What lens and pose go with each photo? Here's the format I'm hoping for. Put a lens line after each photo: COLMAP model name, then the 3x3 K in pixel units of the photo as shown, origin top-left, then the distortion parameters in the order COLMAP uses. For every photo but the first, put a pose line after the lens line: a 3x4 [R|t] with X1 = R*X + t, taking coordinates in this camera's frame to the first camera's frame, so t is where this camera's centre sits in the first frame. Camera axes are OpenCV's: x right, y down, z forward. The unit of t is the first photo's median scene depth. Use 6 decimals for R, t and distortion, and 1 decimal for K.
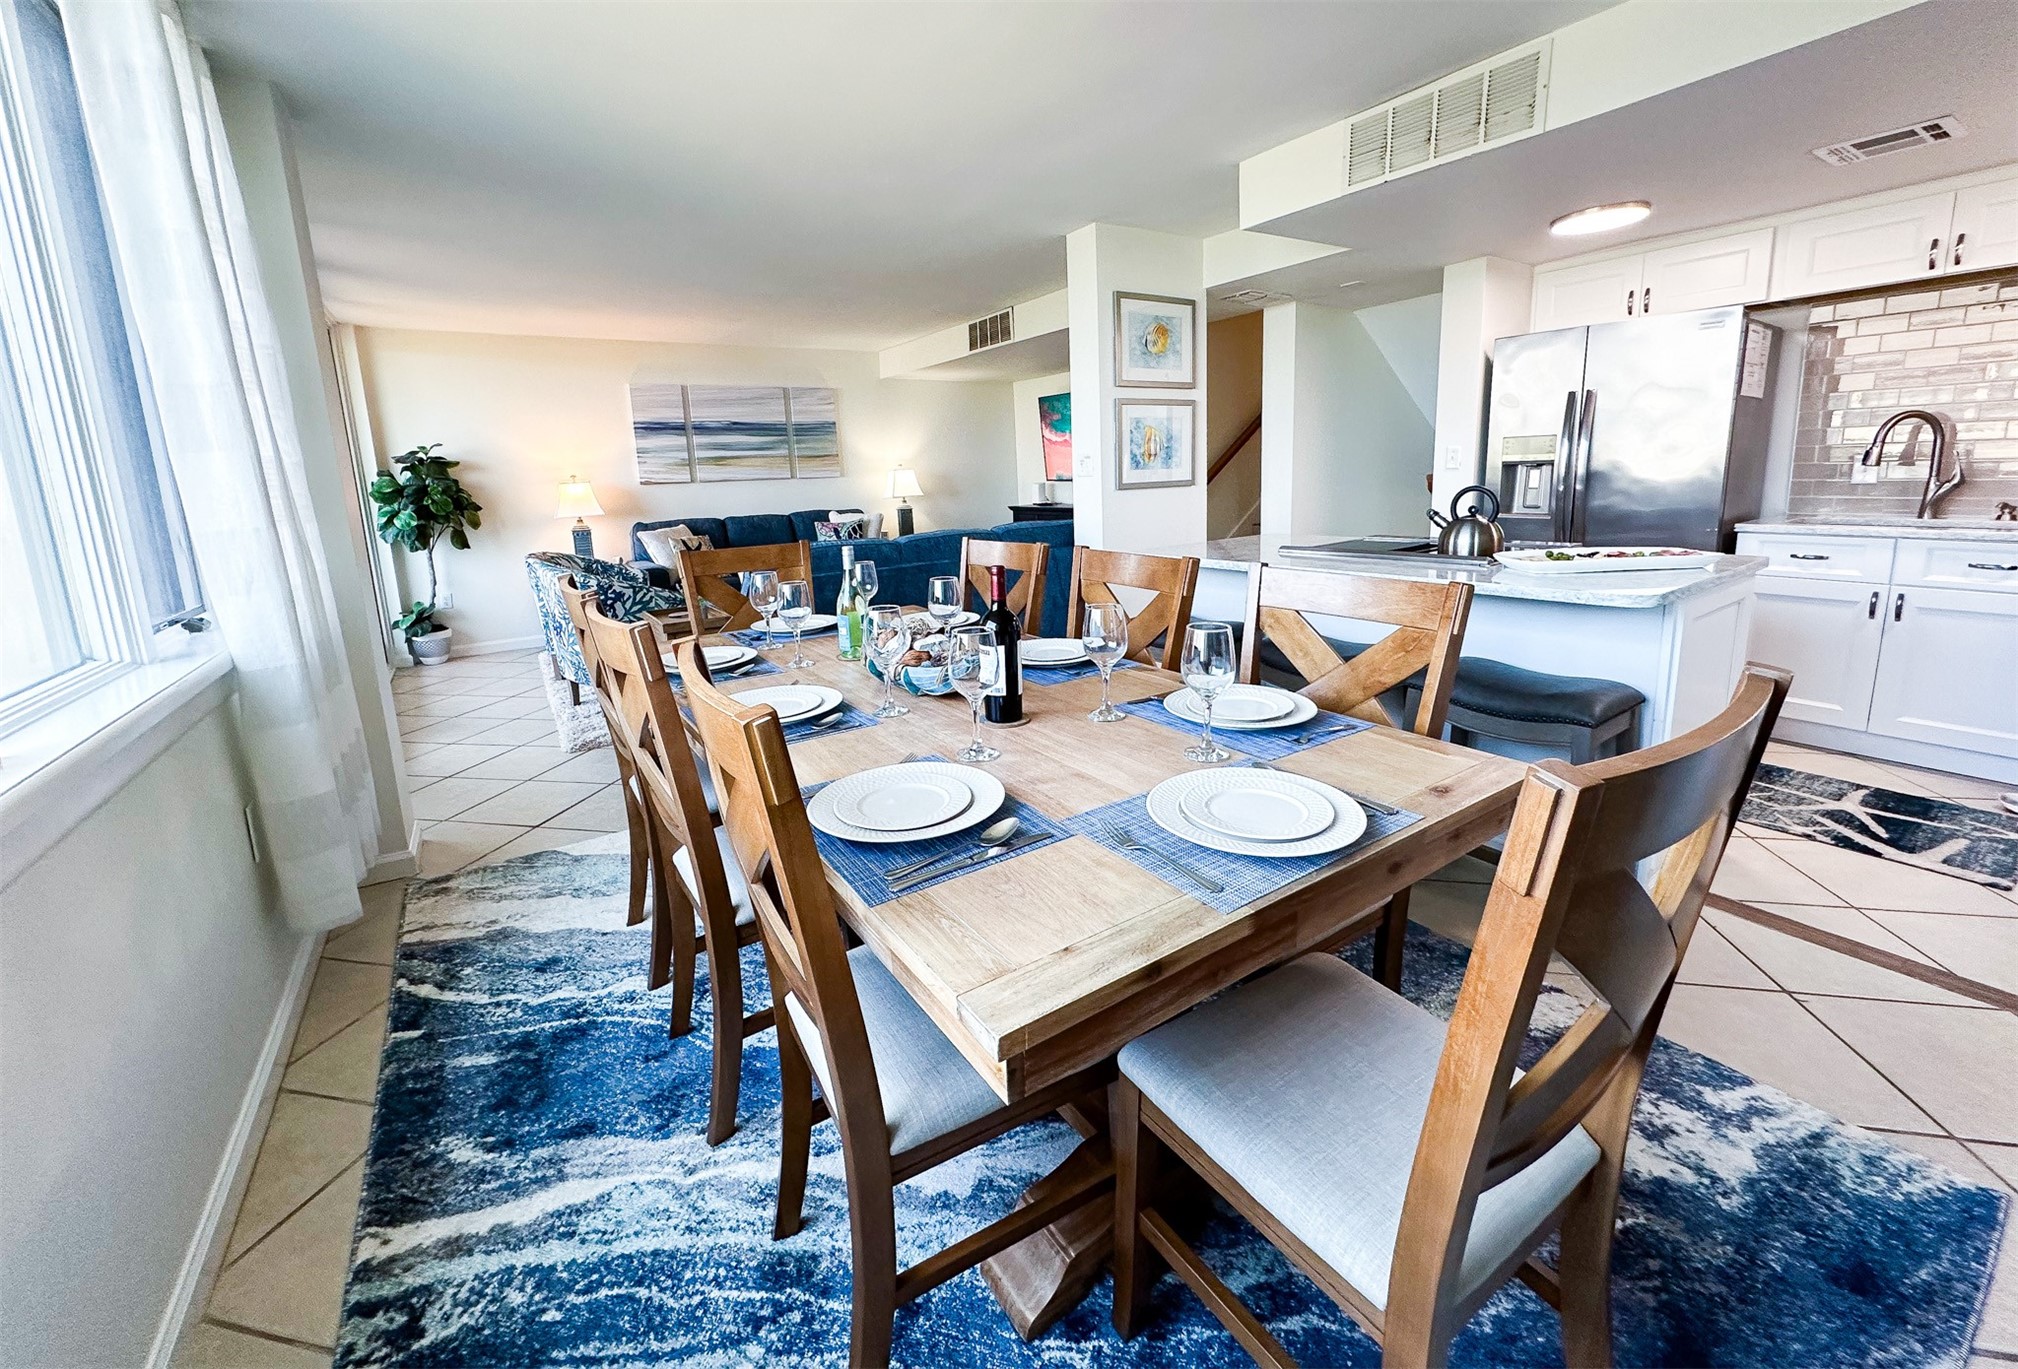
lens RADIAL K [[806.3, 0, 1011.3], [0, 806.3, 611.4], [0, 0, 1]] dist [0.000395, 0.000016]
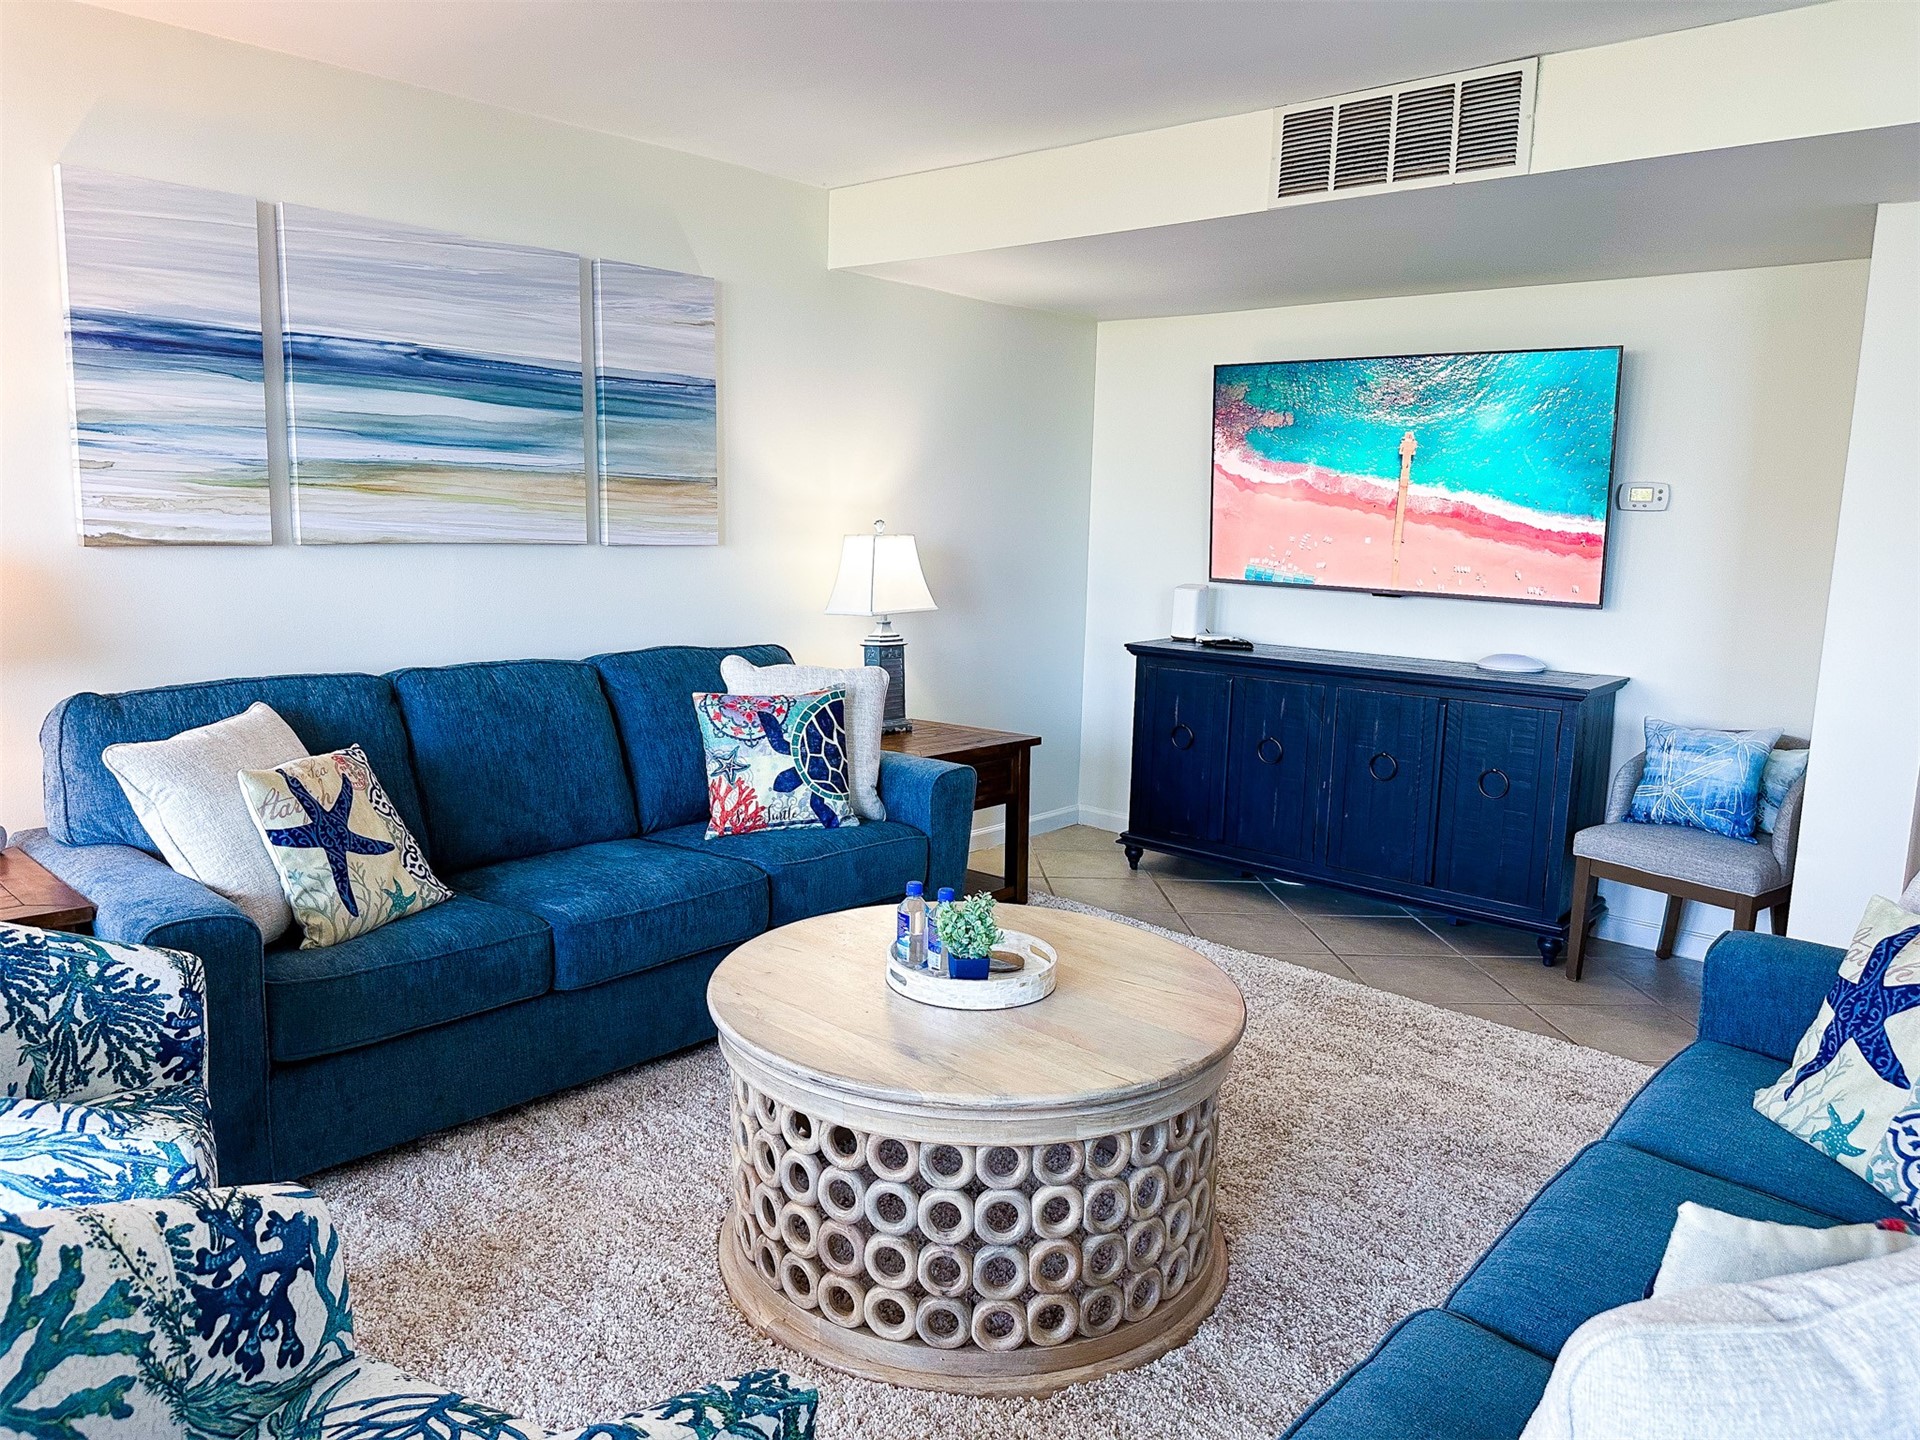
lens RADIAL K [[1345.7, 0, 960.0], [0, 1345.7, 720.0], [0, 0, 1]] dist [-0.006377, -0.002995]
pose [[0.963957, 0.023368, 0.265031, -0.284768], [-0.018151, 0.999591, -0.022117, -0.091499], [-0.265440, 0.016509, 0.963986, 0.475241]]
